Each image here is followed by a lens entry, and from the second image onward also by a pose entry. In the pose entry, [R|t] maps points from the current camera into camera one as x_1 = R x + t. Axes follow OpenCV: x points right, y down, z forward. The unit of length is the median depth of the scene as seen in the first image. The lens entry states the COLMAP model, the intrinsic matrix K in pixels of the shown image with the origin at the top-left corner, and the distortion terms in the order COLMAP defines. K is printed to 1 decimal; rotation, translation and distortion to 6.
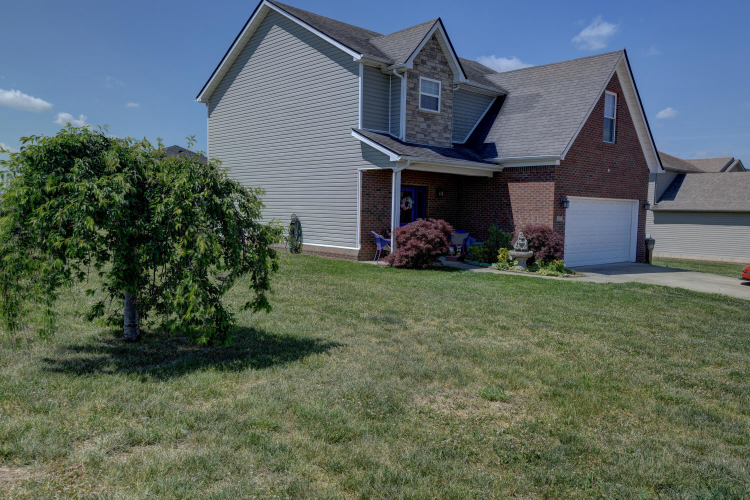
lens RADIAL K [[570.7, 0, 375.9], [0, 570.7, 250.6], [0, 0, 1]] dist [0.032918, 0.000683]
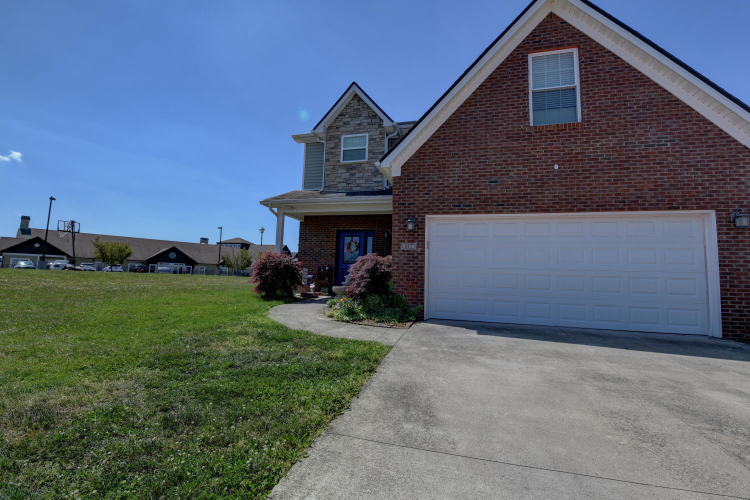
lens RADIAL K [[320.2, 0, 370.8], [0, 320.2, 247.3], [0, 0, 1]] dist [-0.008156, -0.007026]
pose [[0.531080, -0.080899, -0.843451, 0.655412], [-0.082944, 0.985687, -0.146767, 0.009989], [0.843252, 0.147904, 0.516769, 0.766245]]
